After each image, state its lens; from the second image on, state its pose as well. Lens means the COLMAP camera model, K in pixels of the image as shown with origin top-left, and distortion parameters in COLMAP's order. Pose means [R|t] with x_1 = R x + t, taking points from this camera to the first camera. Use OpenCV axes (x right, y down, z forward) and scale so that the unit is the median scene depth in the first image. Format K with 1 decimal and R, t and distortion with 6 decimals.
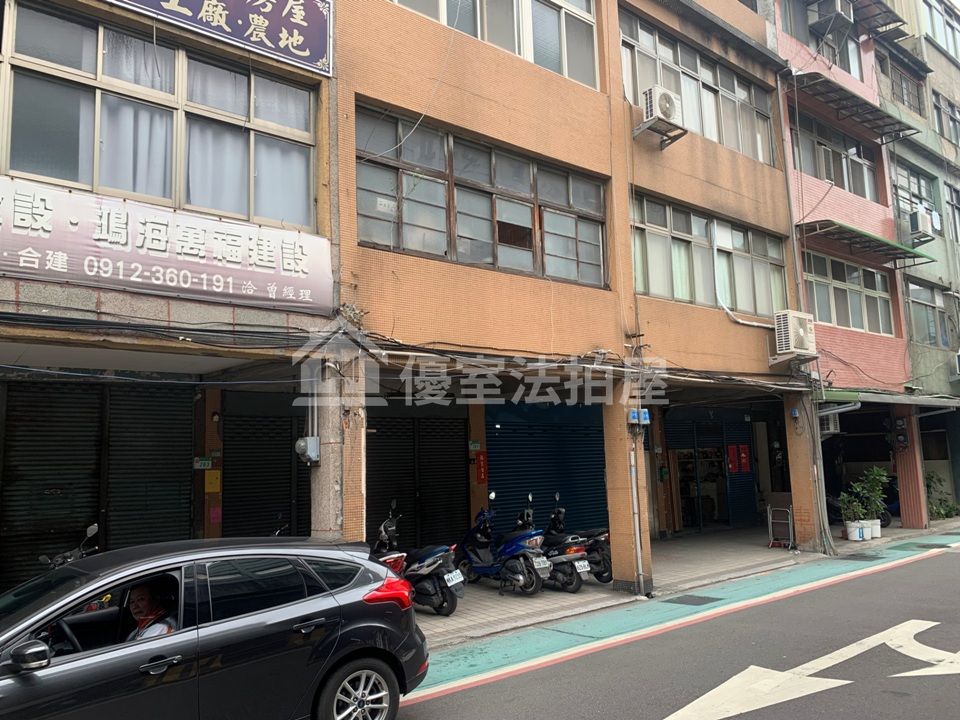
lens RADIAL K [[715.7, 0, 484.7], [0, 715.7, 368.5], [0, 0, 1]] dist [0.090480, -0.153462]
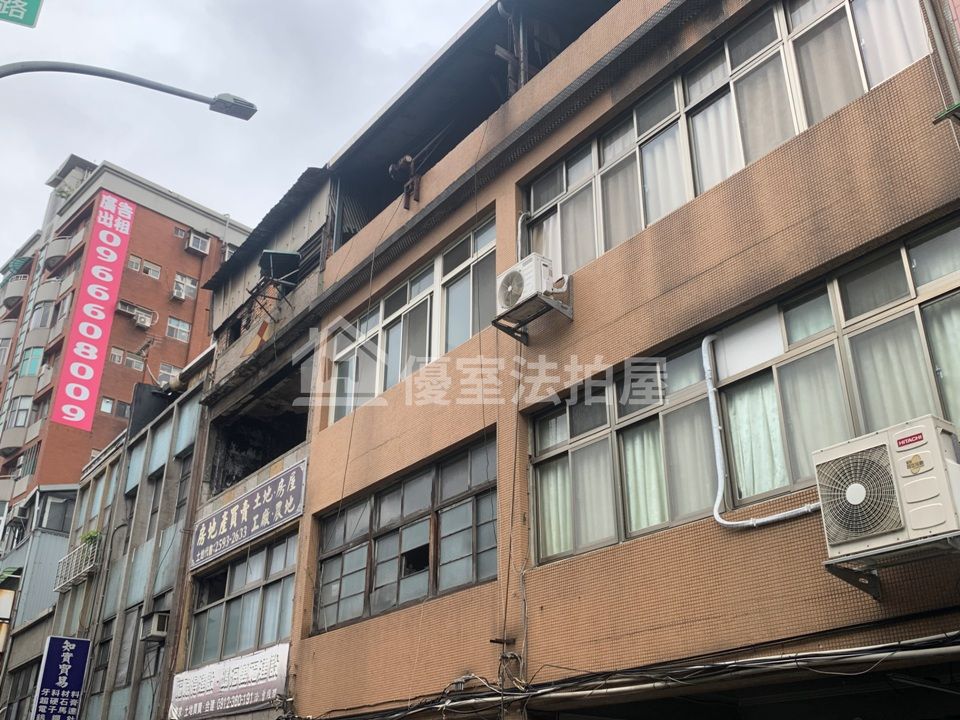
lens RADIAL K [[938.8, 0, 480.0], [0, 938.8, 360.0], [0, 0, 1]] dist [0.107387, -0.190014]
pose [[-0.046012, -0.402070, -0.914452, 1.298863], [0.125875, 0.905791, -0.404595, 0.082425], [0.990979, -0.133723, 0.008933, 1.162490]]
